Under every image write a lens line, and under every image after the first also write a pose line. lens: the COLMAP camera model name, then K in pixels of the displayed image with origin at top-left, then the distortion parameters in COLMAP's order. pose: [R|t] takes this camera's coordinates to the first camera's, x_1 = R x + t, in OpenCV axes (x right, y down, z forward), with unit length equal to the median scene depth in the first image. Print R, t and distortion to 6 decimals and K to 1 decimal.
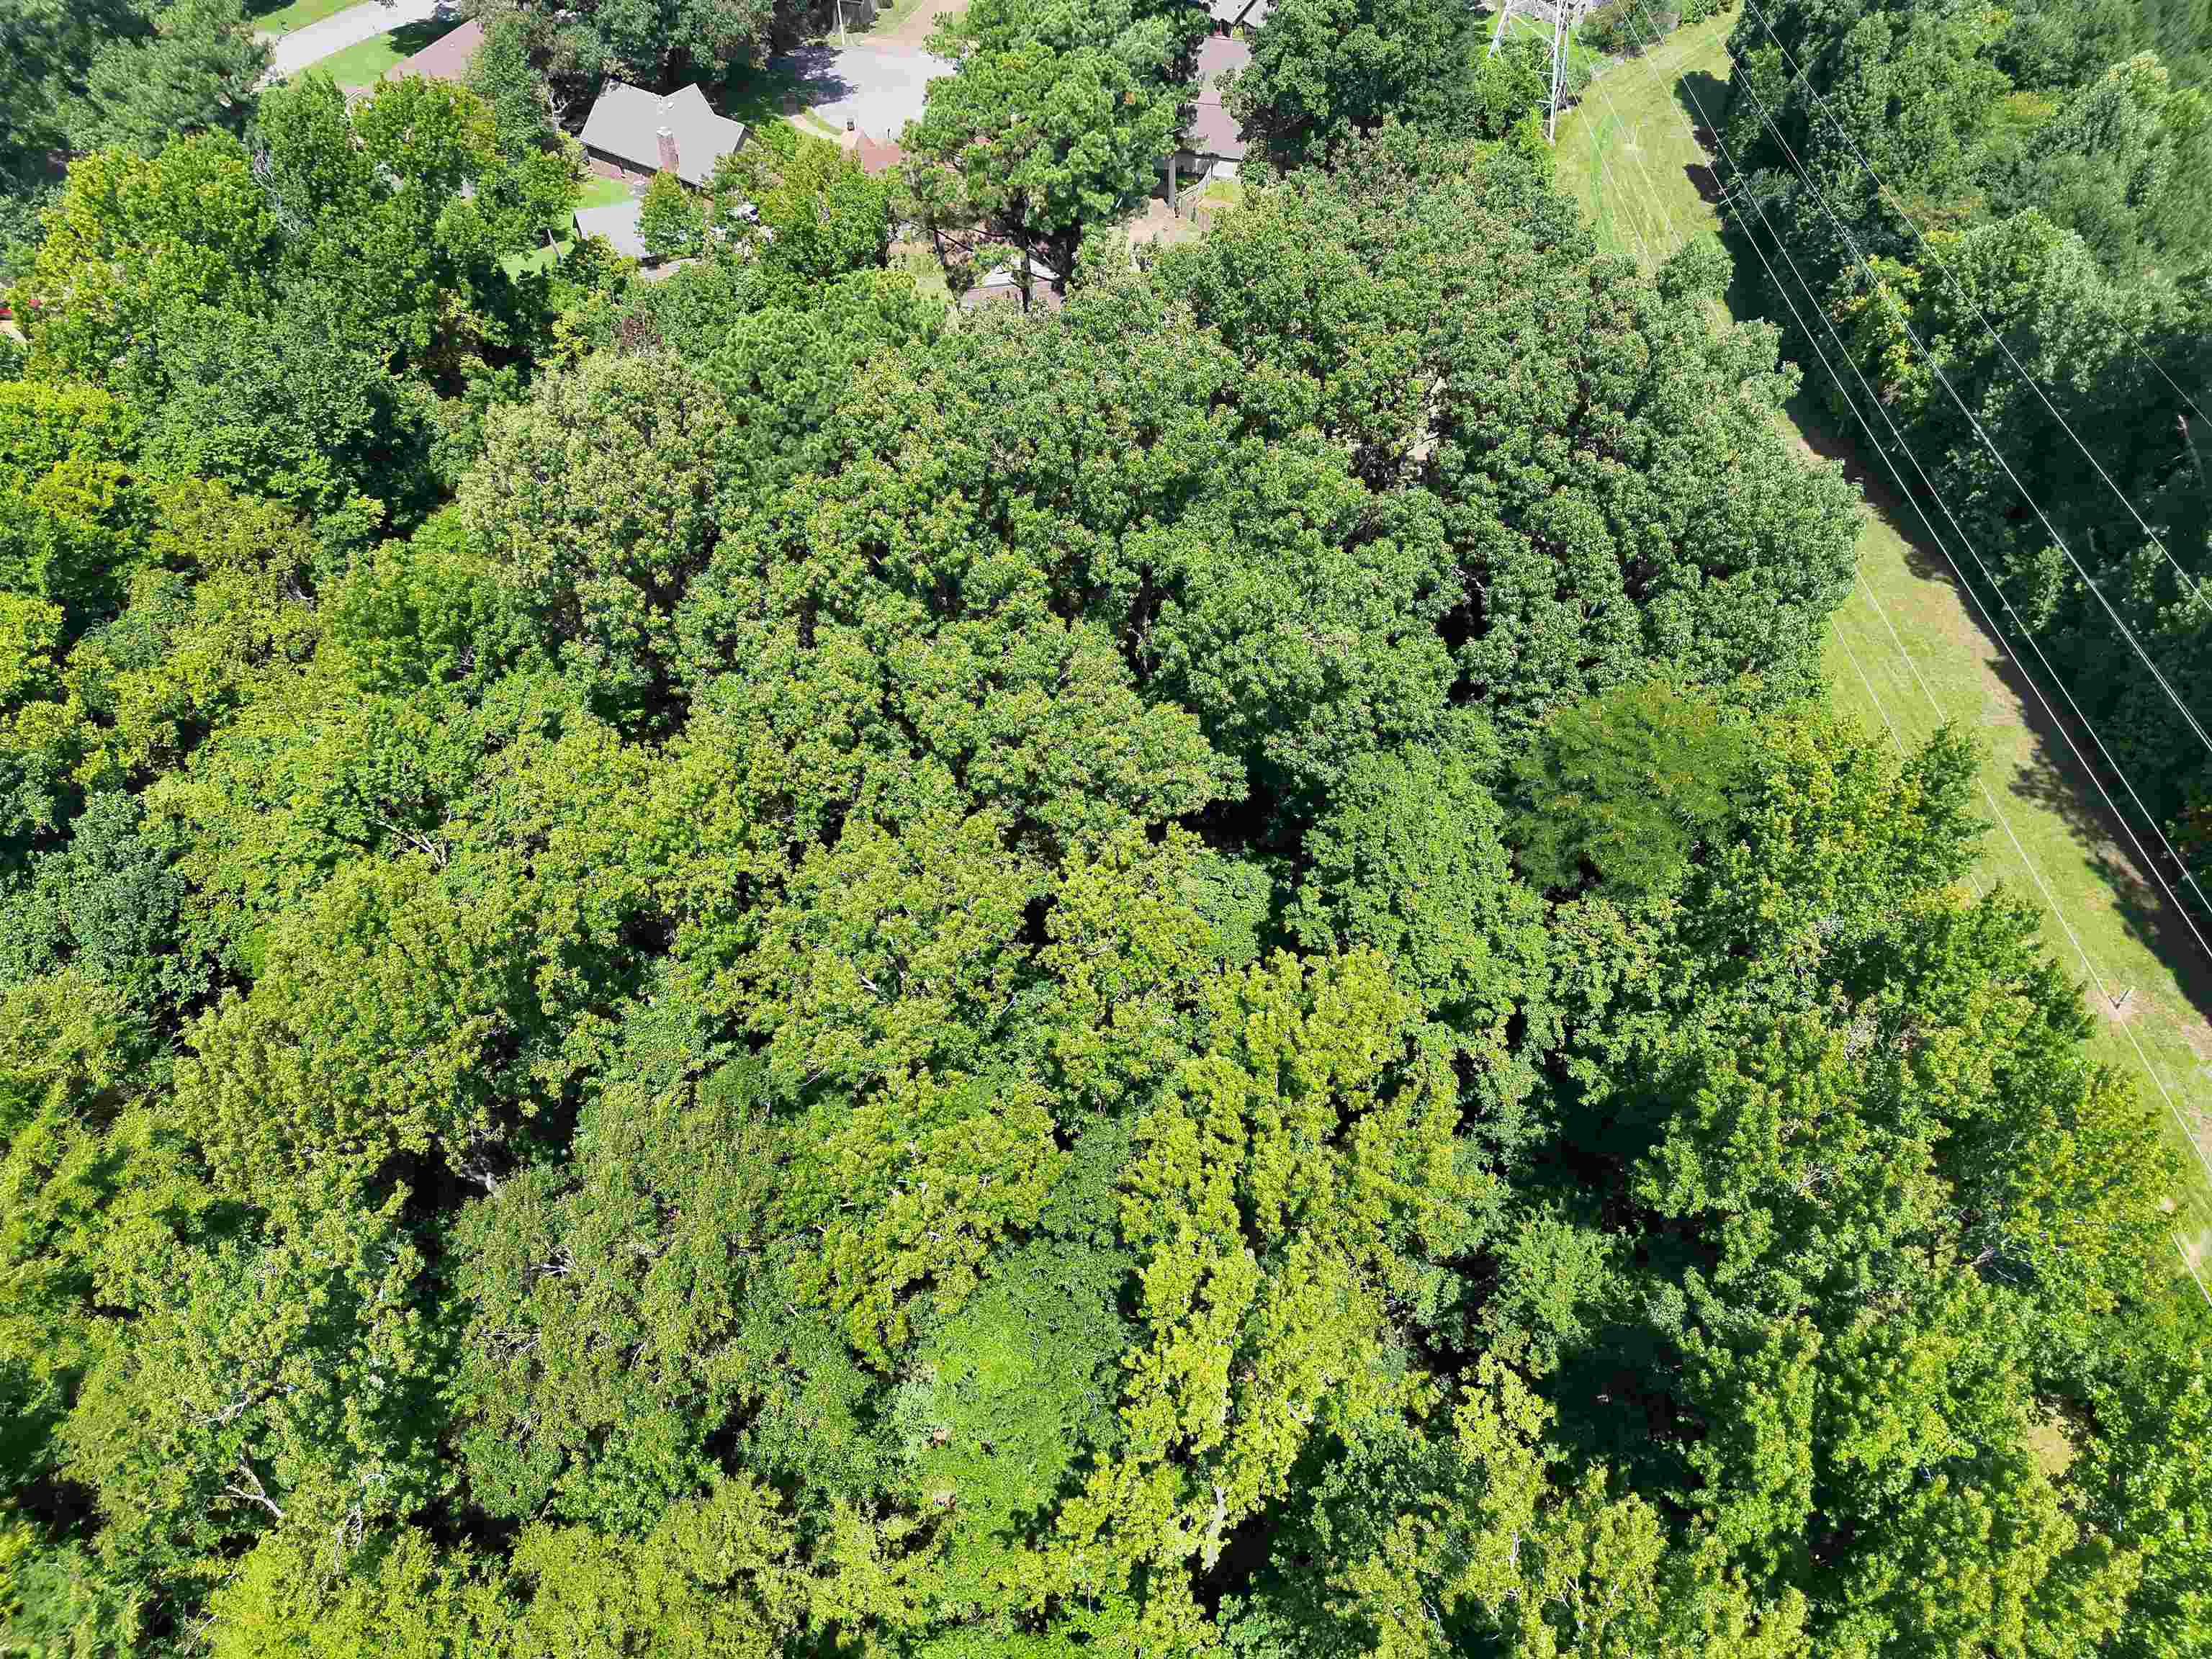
lens RADIAL K [[1599.4, 0, 1106.0], [0, 1599.4, 829.5], [0, 0, 1]] dist [0.104878, -0.093769]
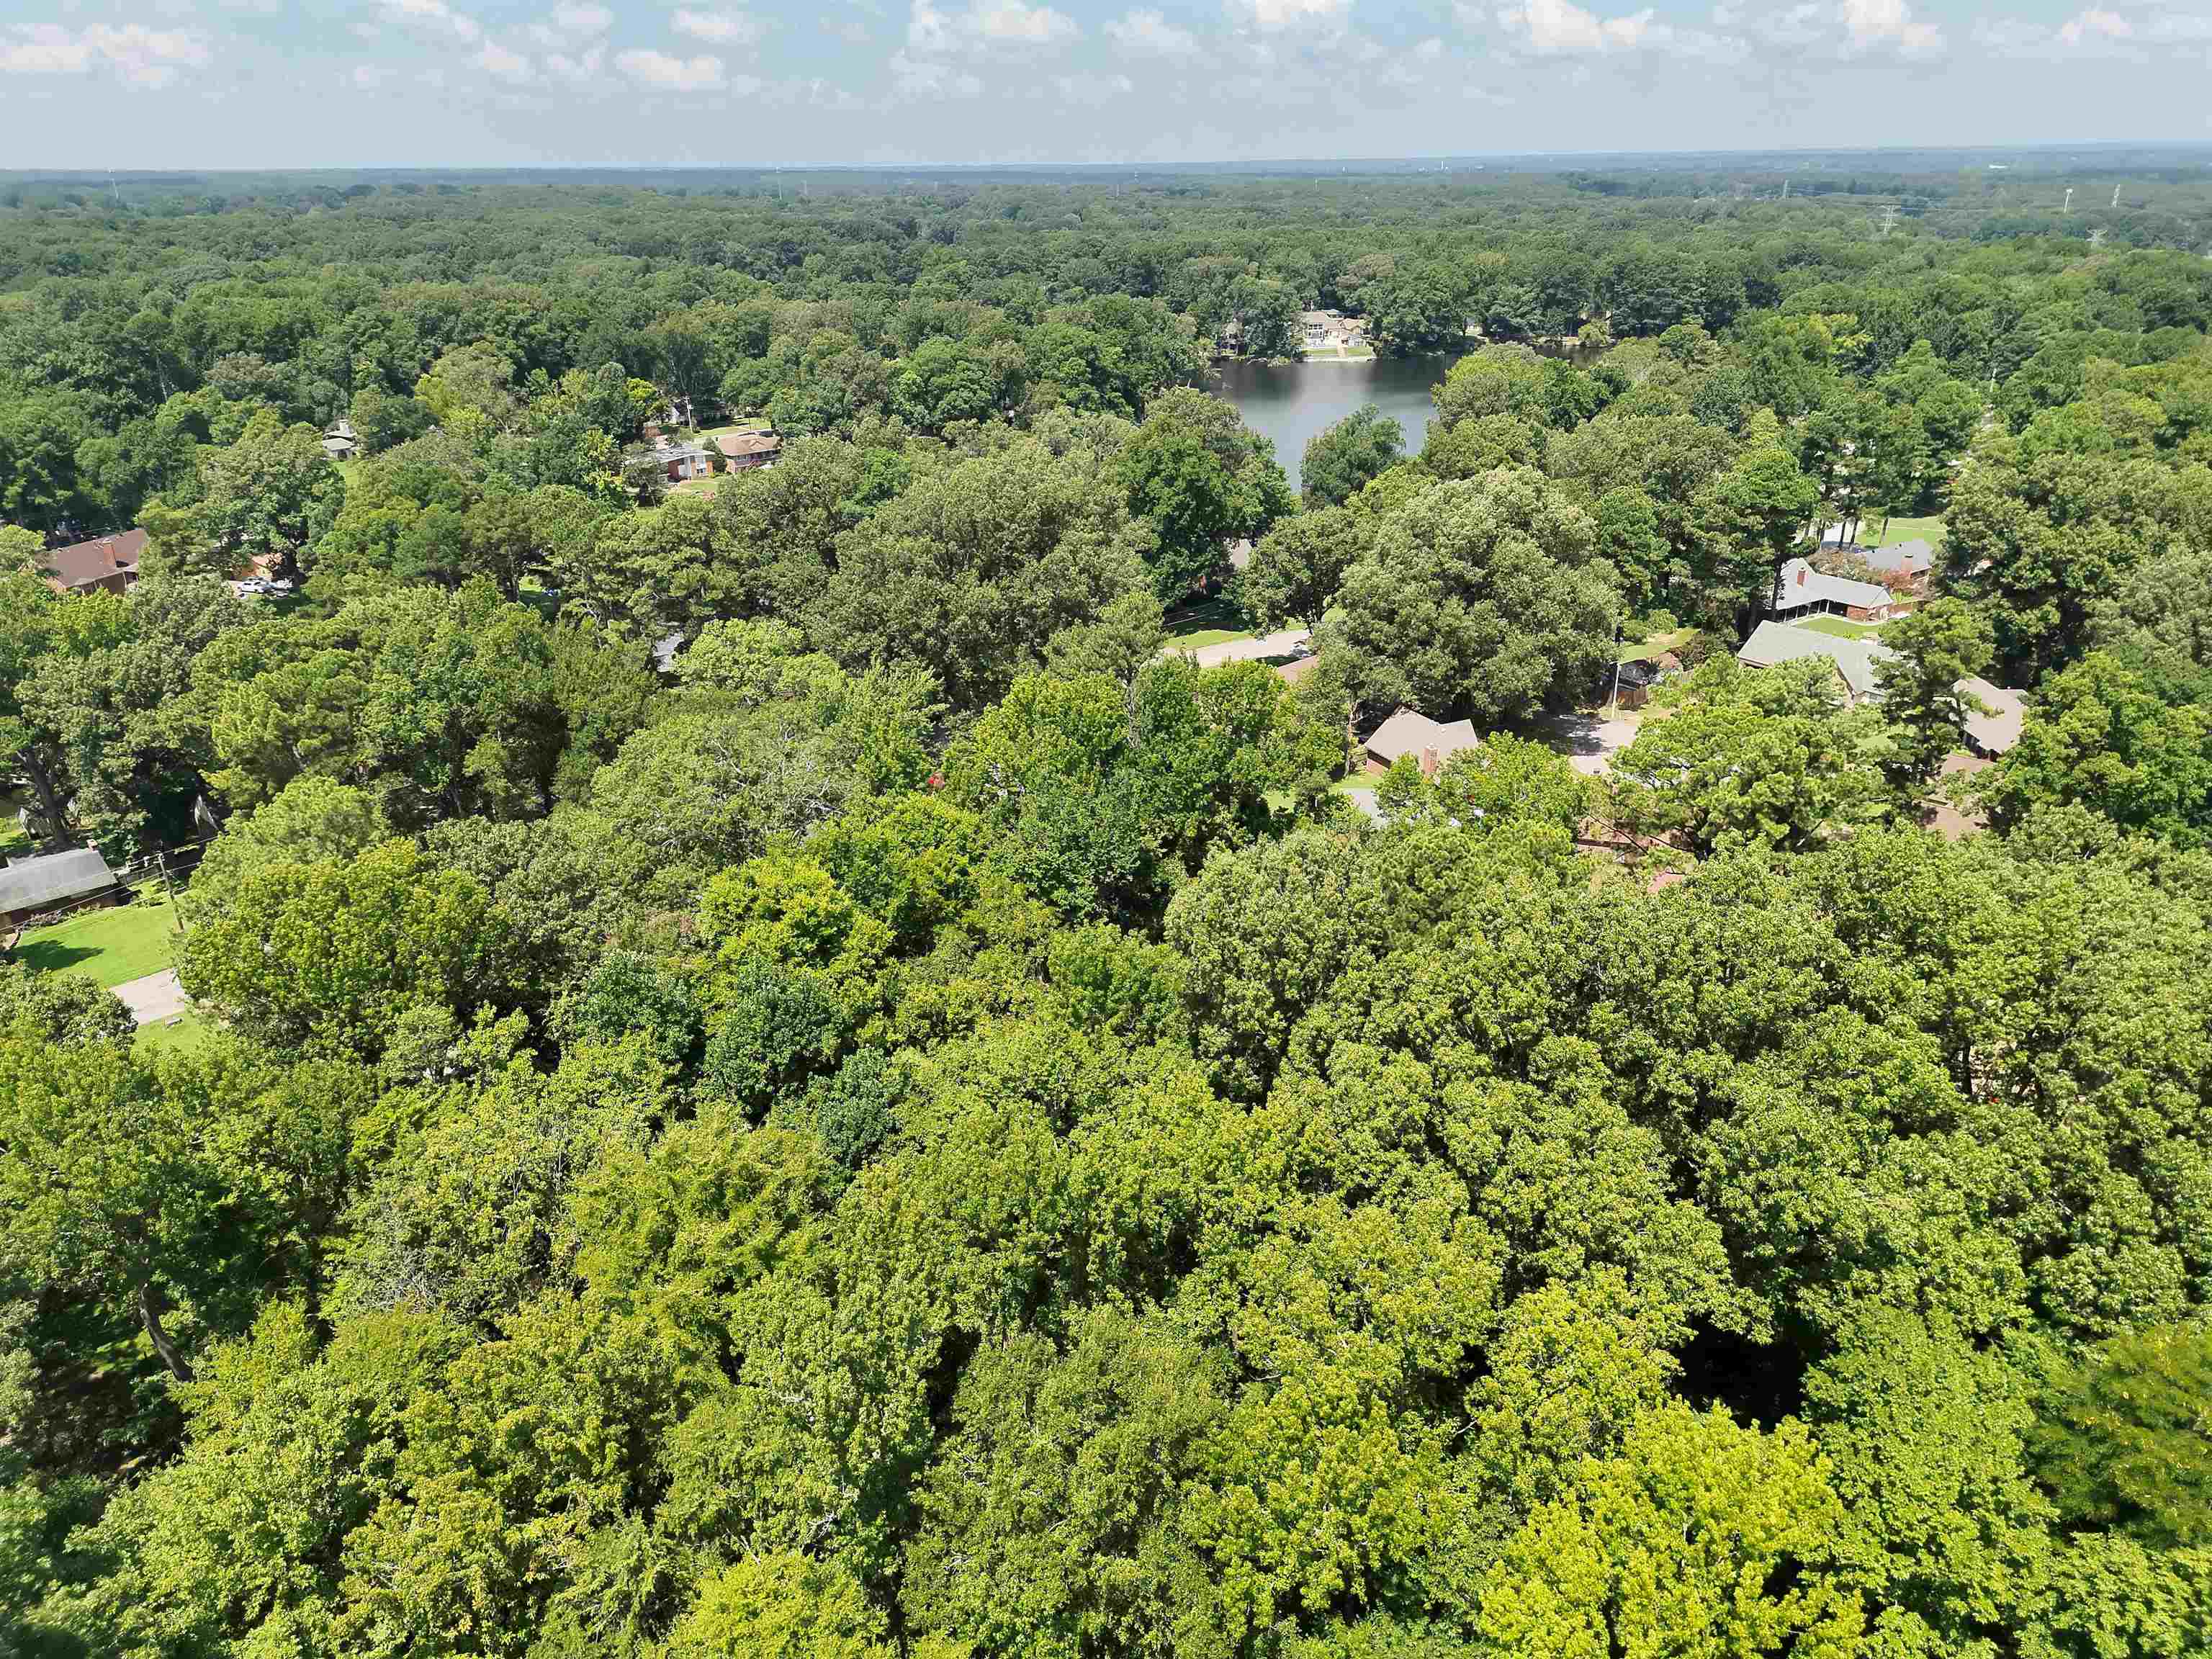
lens RADIAL K [[1599.4, 0, 1106.0], [0, 1599.4, 829.5], [0, 0, 1]] dist [0.104878, -0.093769]
pose [[0.876377, 0.188876, -0.443045, 0.121634], [-0.343936, 0.889382, -0.301177, 0.150523], [0.337151, 0.416324, 0.844396, -0.142133]]
